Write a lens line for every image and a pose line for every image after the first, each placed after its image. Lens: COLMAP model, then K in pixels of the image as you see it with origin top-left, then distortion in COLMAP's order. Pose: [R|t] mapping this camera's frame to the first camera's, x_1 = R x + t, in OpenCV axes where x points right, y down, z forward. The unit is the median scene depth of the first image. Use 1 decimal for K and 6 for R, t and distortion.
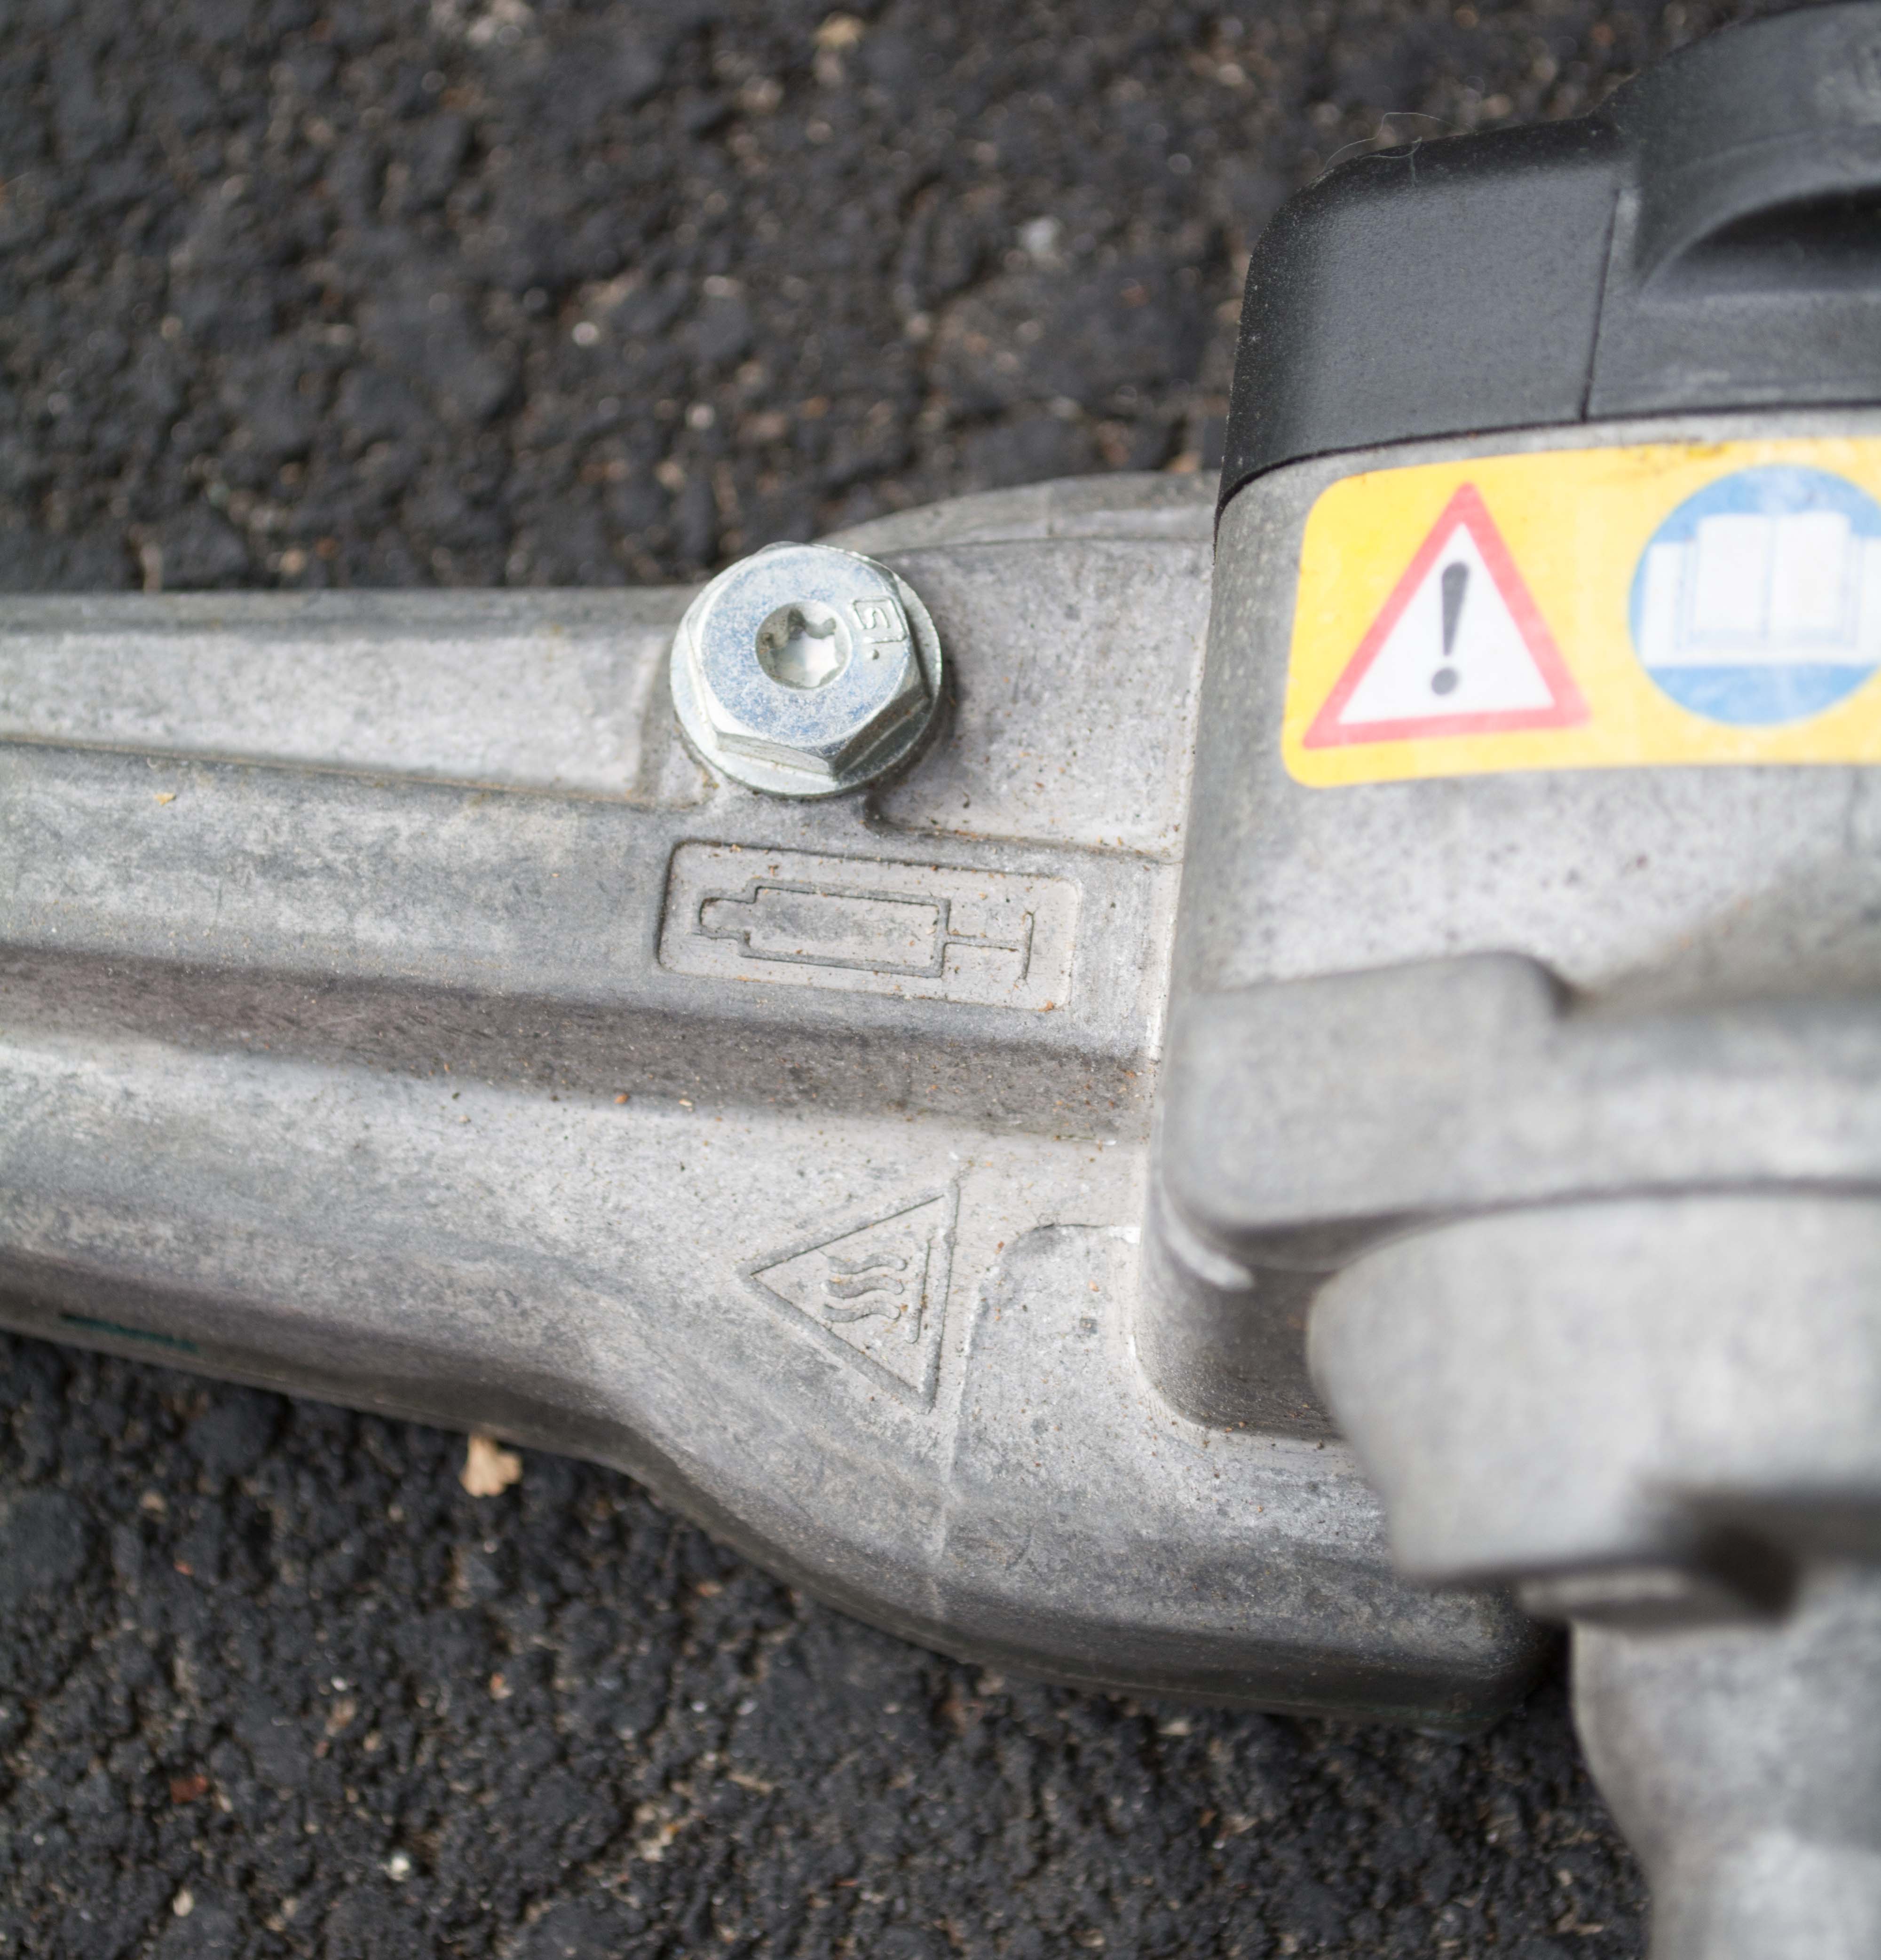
lens RADIAL K [[4489.1, 0, 940.8], [0, 4489.1, 978.7], [0, 0, 1]] dist [0.001363, 0.000000]
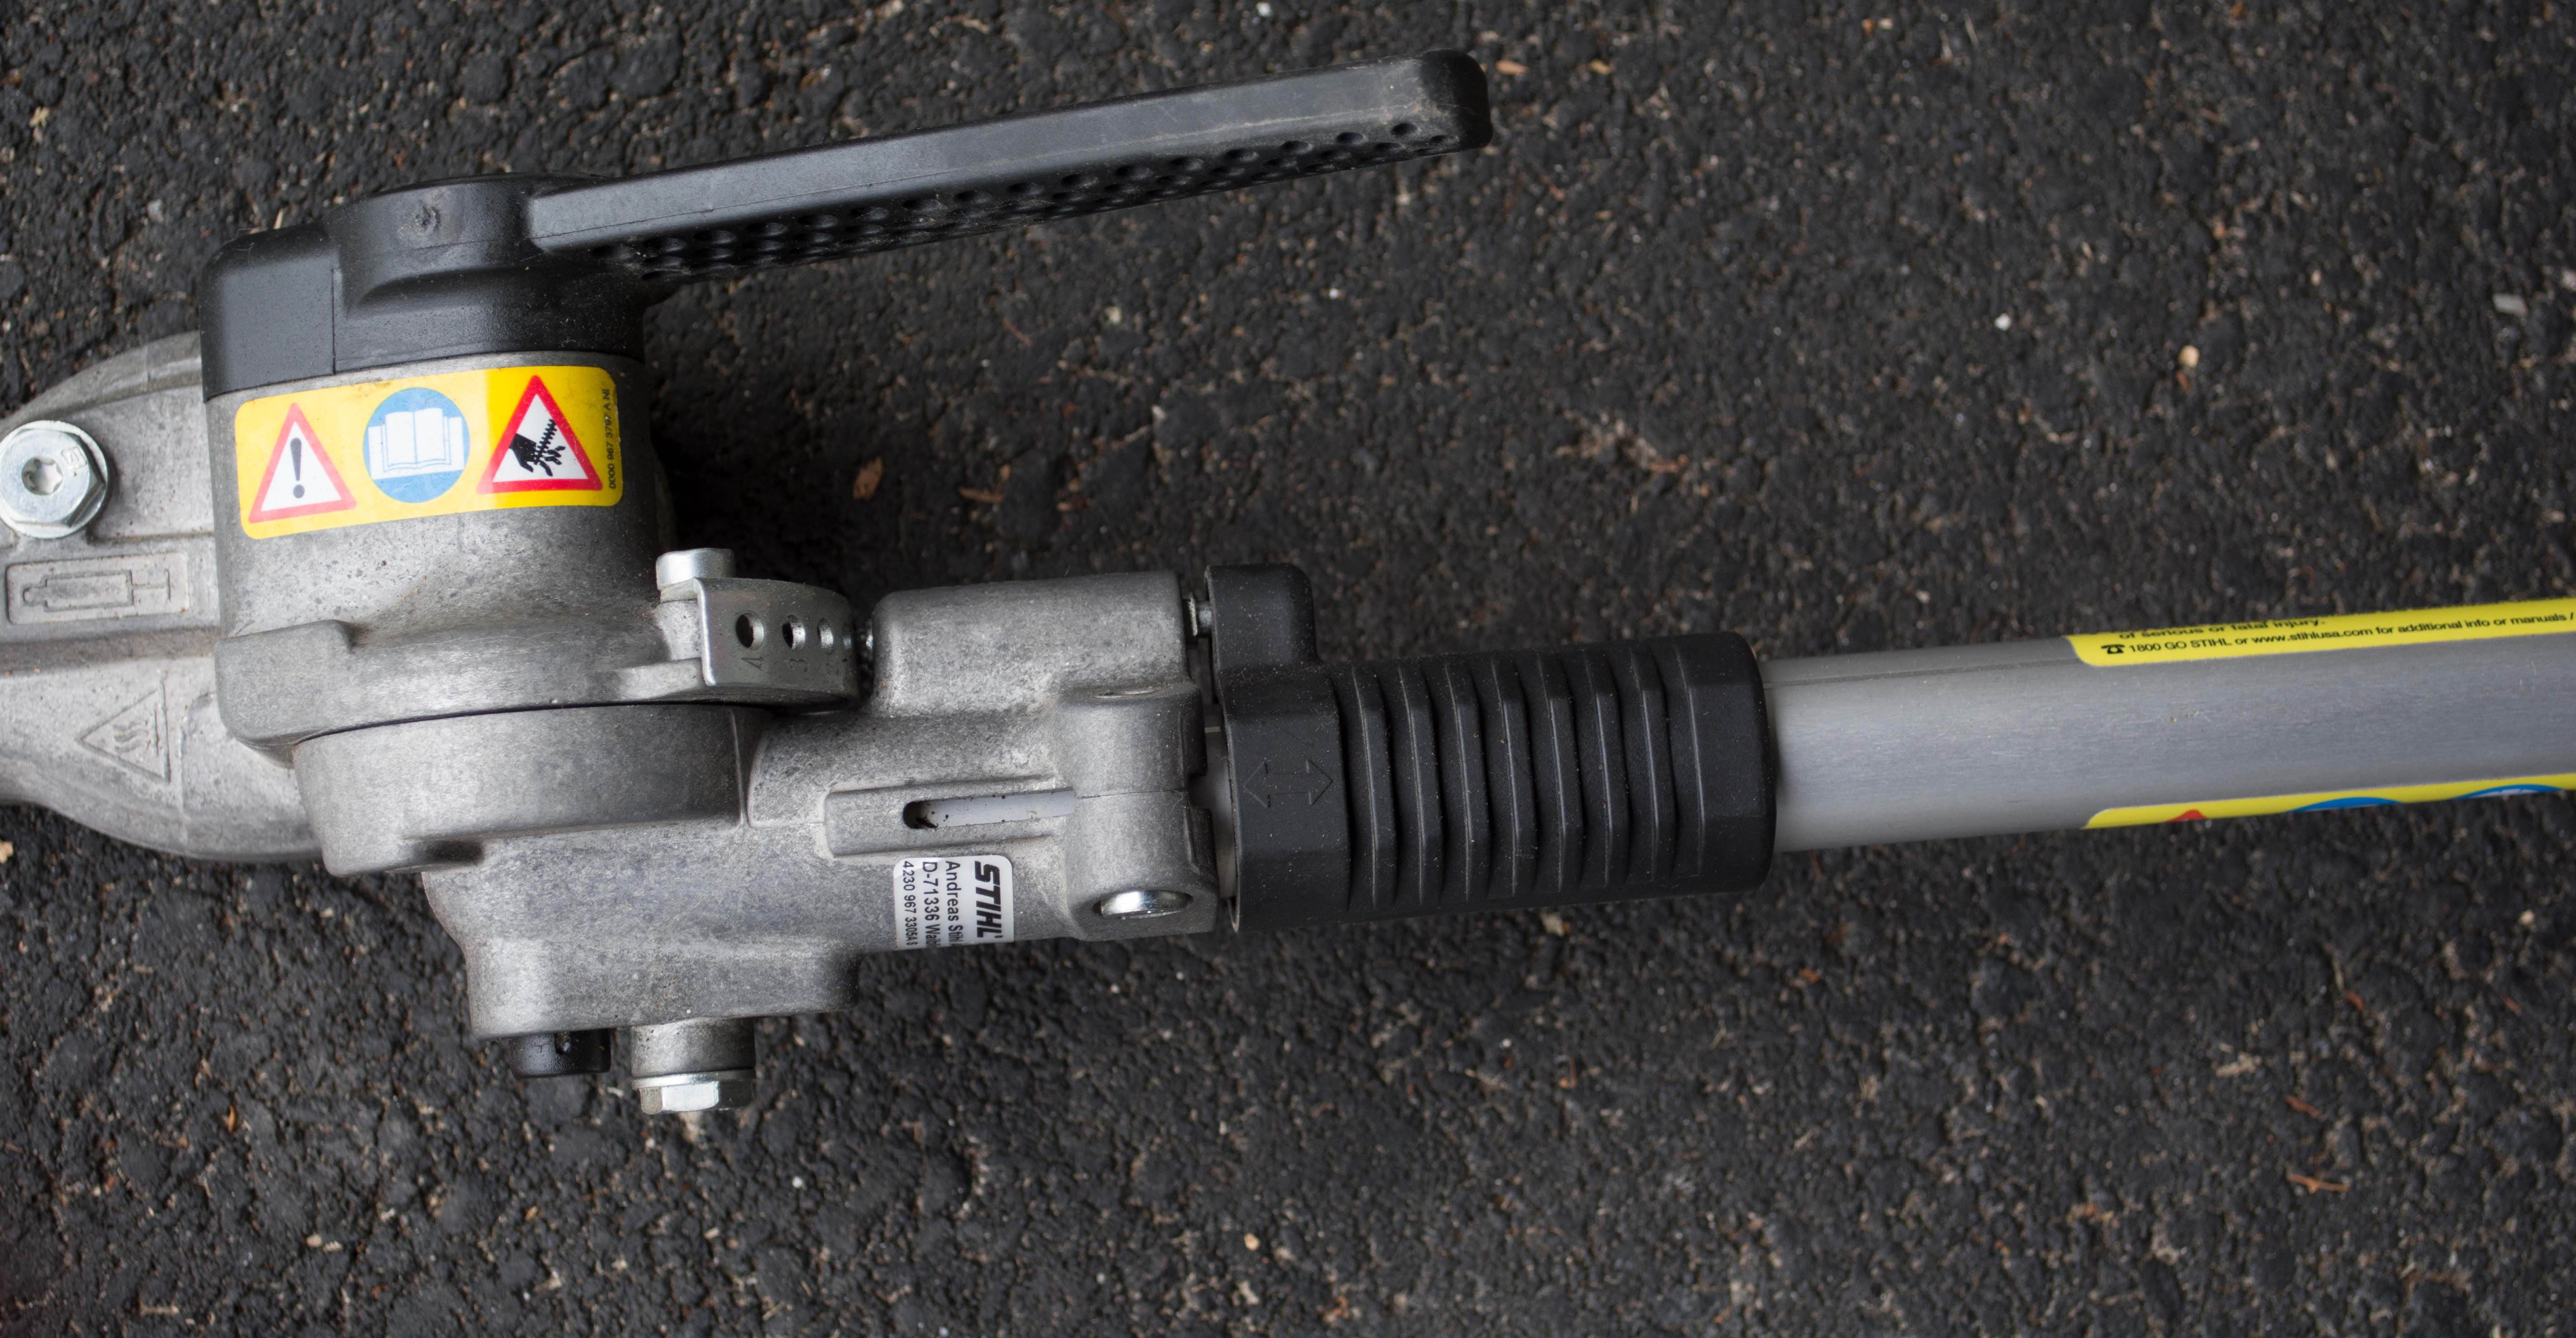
lens RADIAL K [[4478.9, 0, 1288.5], [0, 4478.9, 670.6], [0, 0, 1]] dist [-0.013955, 0.000000]
pose [[0.983320, -0.172348, 0.058126, 0.412121], [0.157084, 0.965802, 0.206281, -0.331538], [-0.091690, -0.193709, 0.976765, -1.184926]]
